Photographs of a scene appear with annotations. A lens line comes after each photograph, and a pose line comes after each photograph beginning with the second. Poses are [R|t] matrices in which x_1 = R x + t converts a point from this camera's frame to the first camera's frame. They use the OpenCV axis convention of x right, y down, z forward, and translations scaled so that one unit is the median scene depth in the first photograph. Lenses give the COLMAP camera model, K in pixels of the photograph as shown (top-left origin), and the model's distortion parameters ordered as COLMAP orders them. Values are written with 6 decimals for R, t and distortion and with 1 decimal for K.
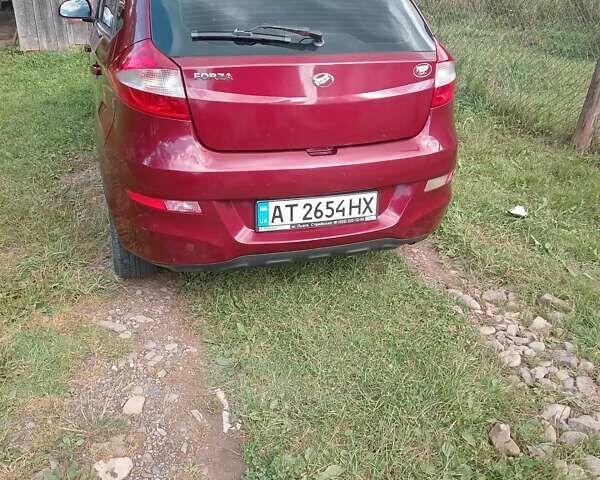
lens RADIAL K [[573.6, 0, 304.5], [0, 573.6, 240.4], [0, 0, 1]] dist [0.060389, 0.000000]
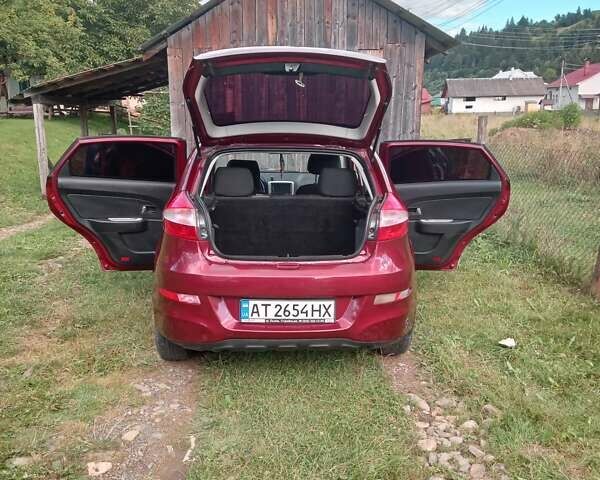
lens RADIAL K [[573.6, 0, 297.5], [0, 573.6, 240.9], [0, 0, 1]] dist [0.060389, 0.000000]
pose [[0.963818, 0.035730, -0.264157, 0.398196], [-0.104704, 0.962073, -0.251898, 0.127495], [0.245138, 0.270442, 0.931004, -0.294913]]
